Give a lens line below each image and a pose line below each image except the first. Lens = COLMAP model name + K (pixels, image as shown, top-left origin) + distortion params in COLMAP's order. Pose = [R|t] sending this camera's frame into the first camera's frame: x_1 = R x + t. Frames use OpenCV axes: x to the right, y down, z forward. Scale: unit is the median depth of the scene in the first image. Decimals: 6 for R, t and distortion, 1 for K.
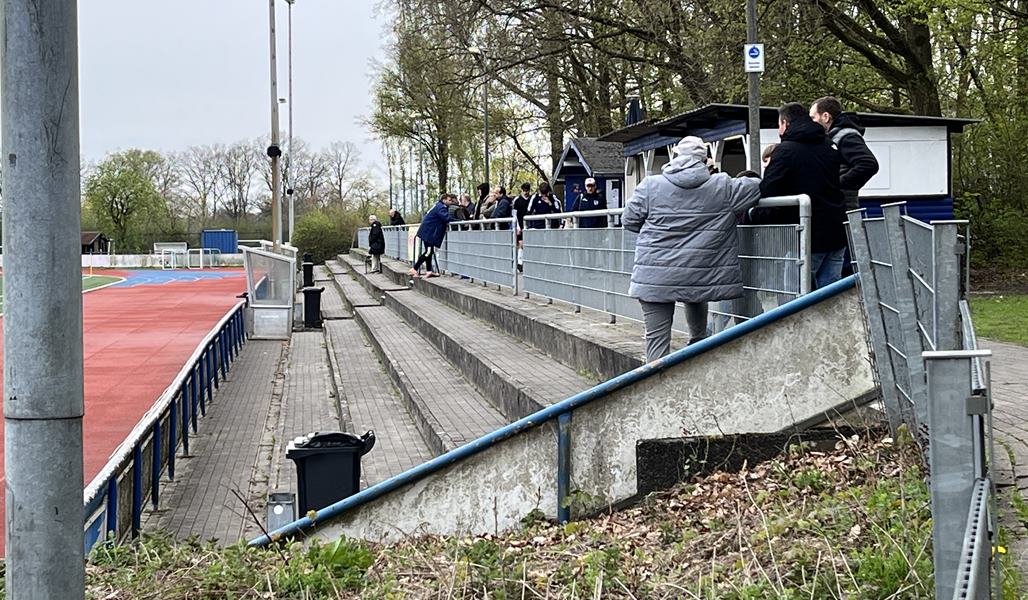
lens RADIAL K [[2016.0, 0, 513.5], [0, 2016.0, 299.3], [0, 0, 1]] dist [-0.024515, 0.000000]
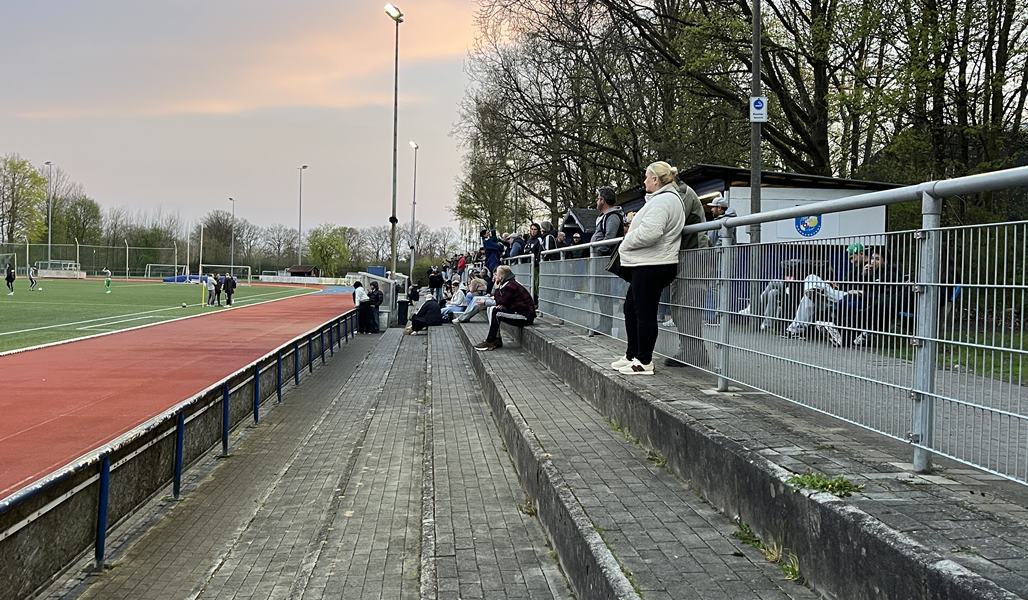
lens RADIAL K [[967.3, 0, 517.0], [0, 967.3, 298.2], [0, 0, 1]] dist [0.014503, 0.000000]
pose [[0.999310, 0.035557, -0.010702, -0.000575], [-0.035645, 0.999332, -0.008115, -0.001770], [0.010406, 0.008490, 0.999910, 0.103826]]
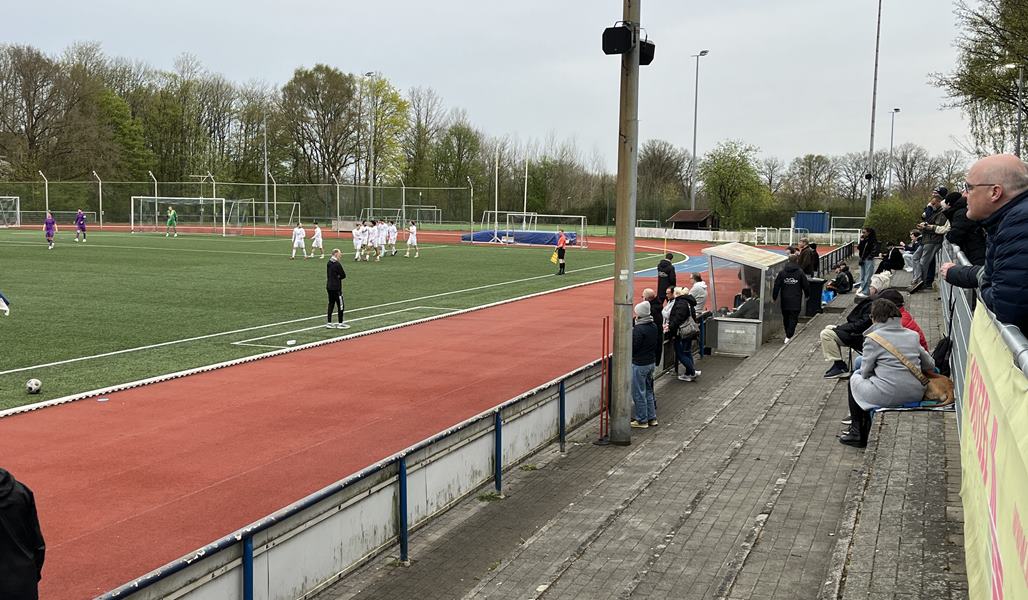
lens RADIAL K [[1116.5, 0, 516.9], [0, 1116.5, 304.0], [0, 0, 1]] dist [0.046813, 0.000000]
pose [[0.898722, 0.062107, -0.434098, -0.025432], [-0.038084, 0.997234, 0.063830, -0.022495], [0.436862, -0.040833, 0.898602, 0.493332]]
